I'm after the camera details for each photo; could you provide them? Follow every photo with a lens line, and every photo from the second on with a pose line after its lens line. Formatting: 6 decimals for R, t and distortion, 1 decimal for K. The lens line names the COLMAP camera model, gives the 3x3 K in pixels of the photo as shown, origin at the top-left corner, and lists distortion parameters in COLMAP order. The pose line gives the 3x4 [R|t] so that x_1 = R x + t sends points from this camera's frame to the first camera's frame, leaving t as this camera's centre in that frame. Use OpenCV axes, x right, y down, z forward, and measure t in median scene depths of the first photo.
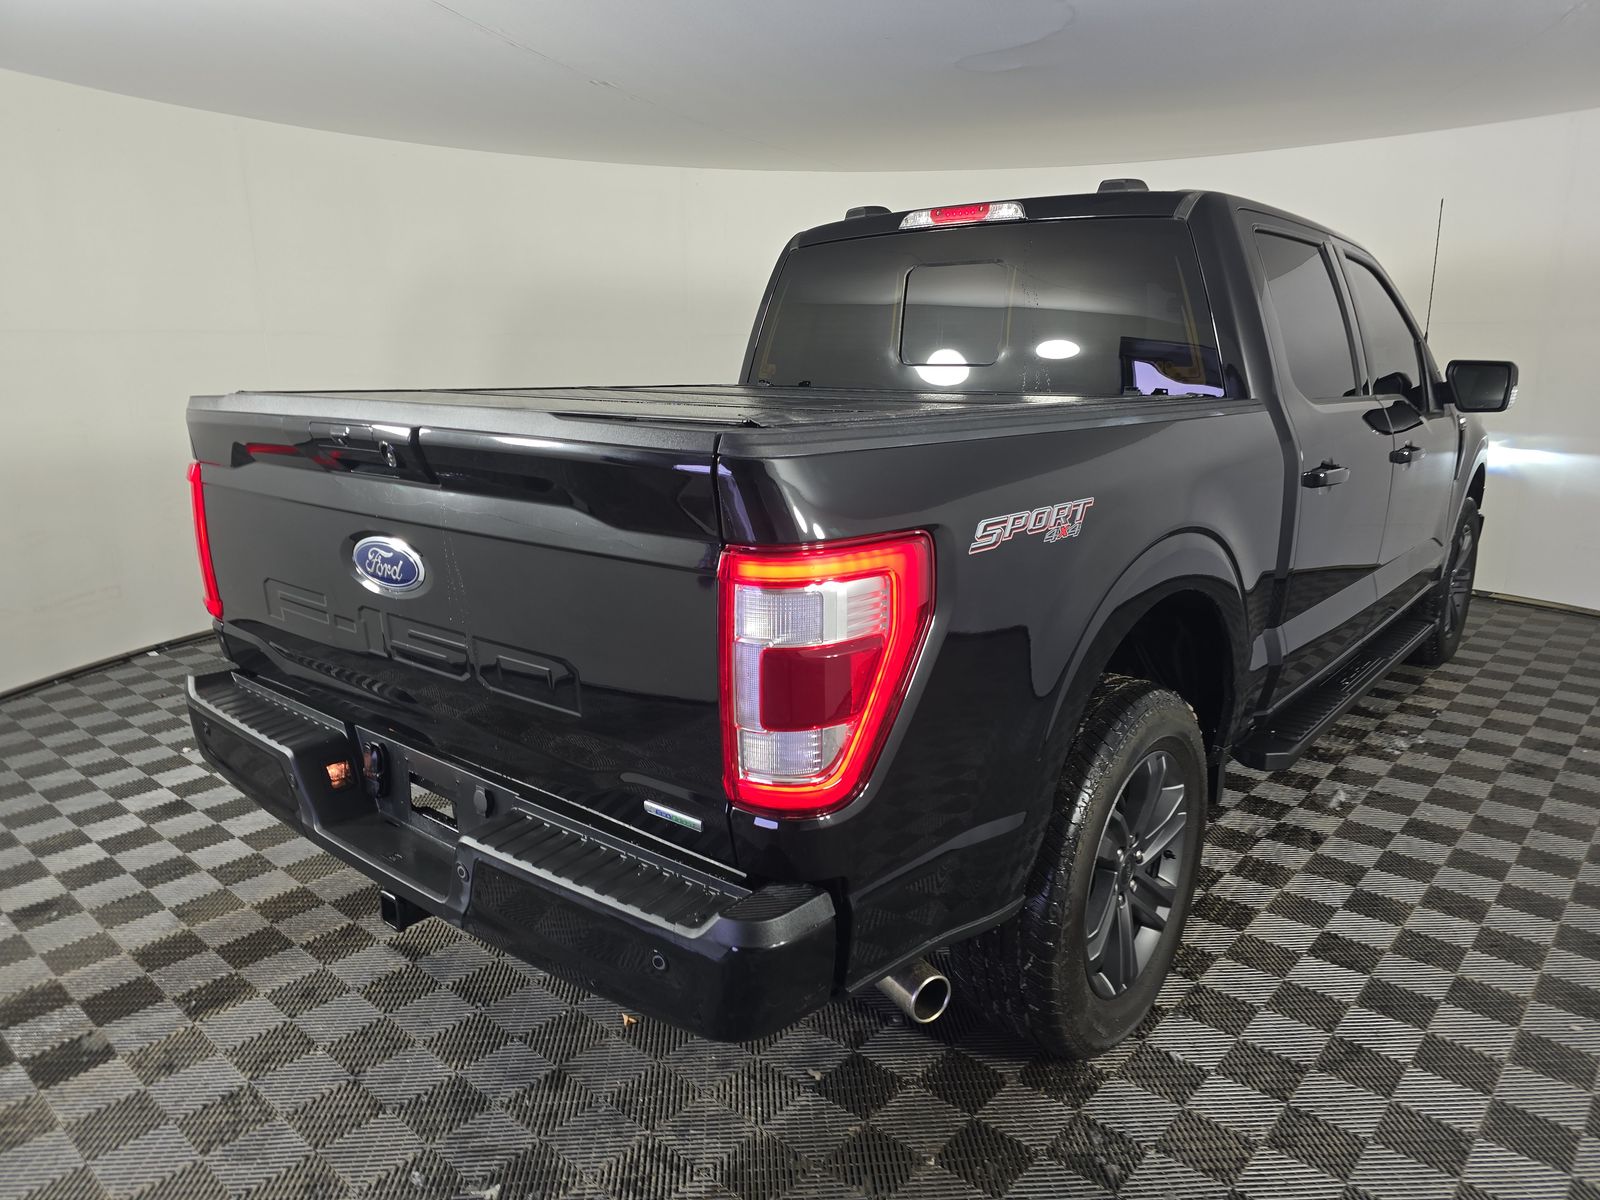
lens RADIAL K [[1073.0, 0, 795.4], [0, 1073.0, 589.4], [0, 0, 1]] dist [0.046046, -0.053918]
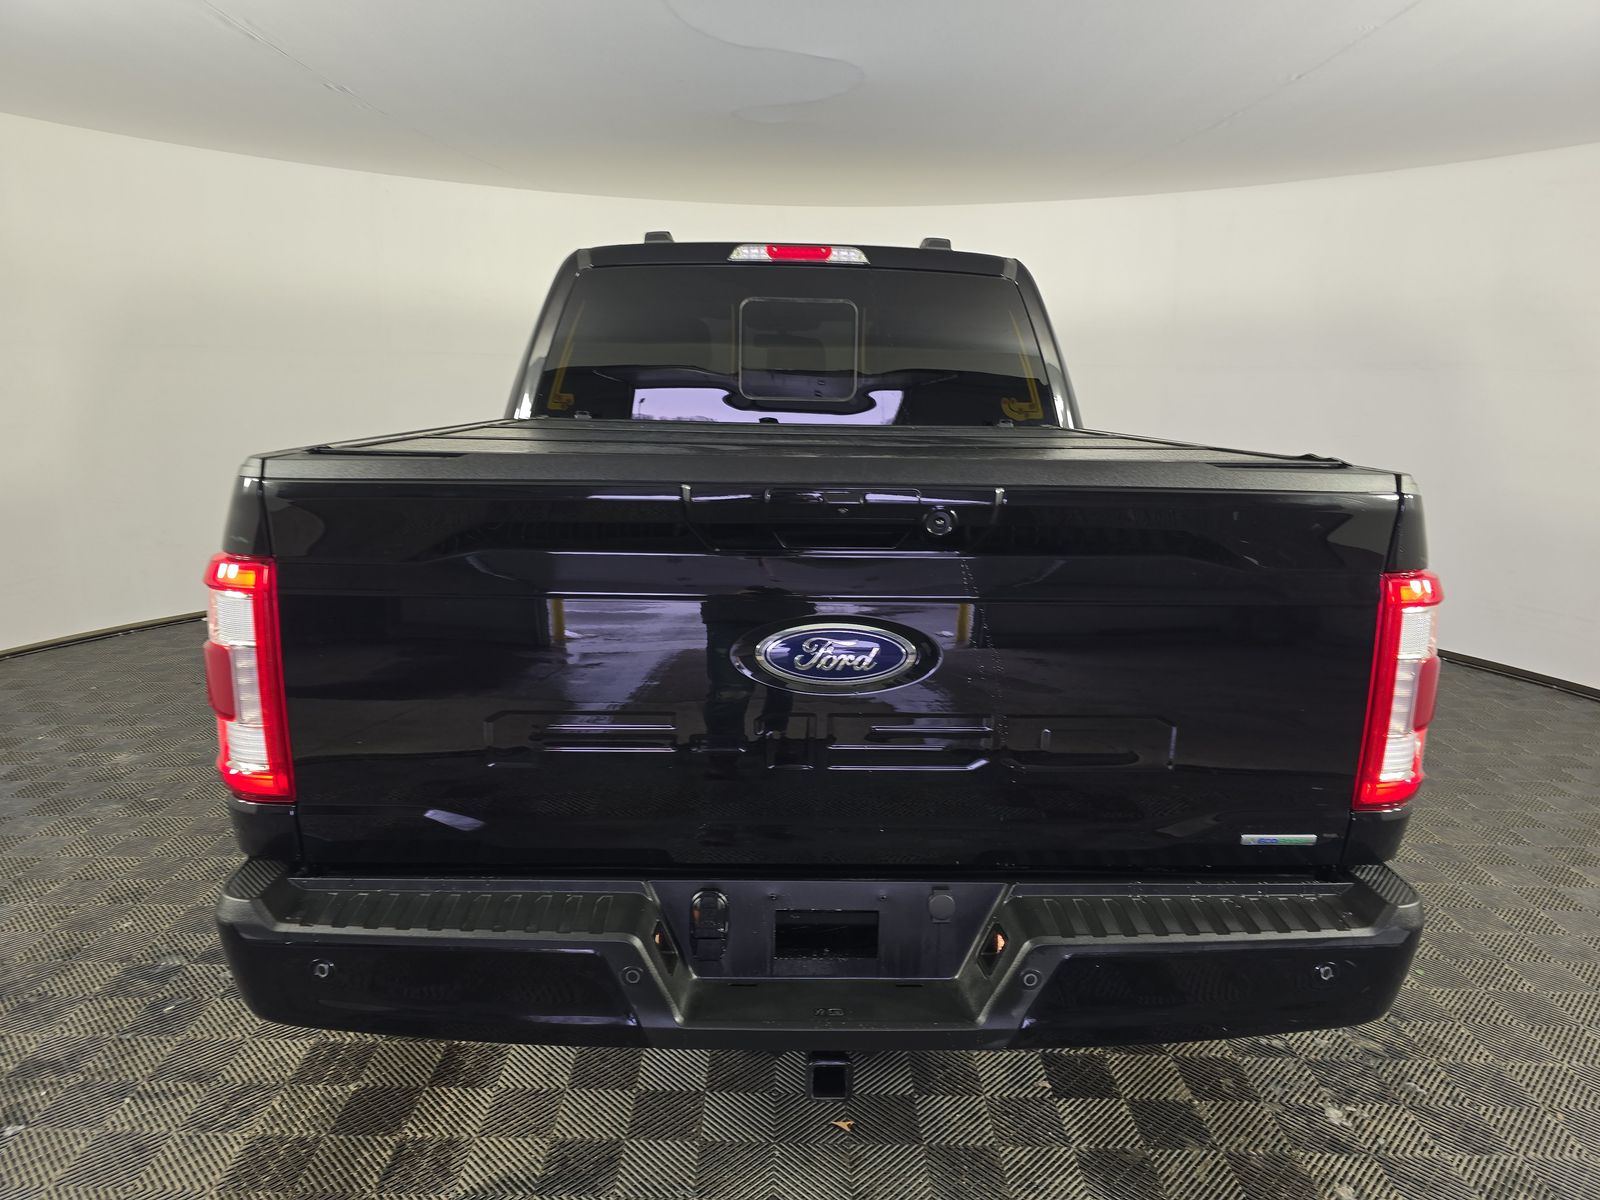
lens RADIAL K [[1051.0, 0, 792.3], [0, 1051.0, 603.2], [0, 0, 1]] dist [0.048988, -0.072714]
pose [[0.739777, -0.122210, 0.661661, -0.584593], [0.126786, 0.991070, 0.041299, -0.061666], [-0.660799, 0.053337, 0.748665, 0.281413]]
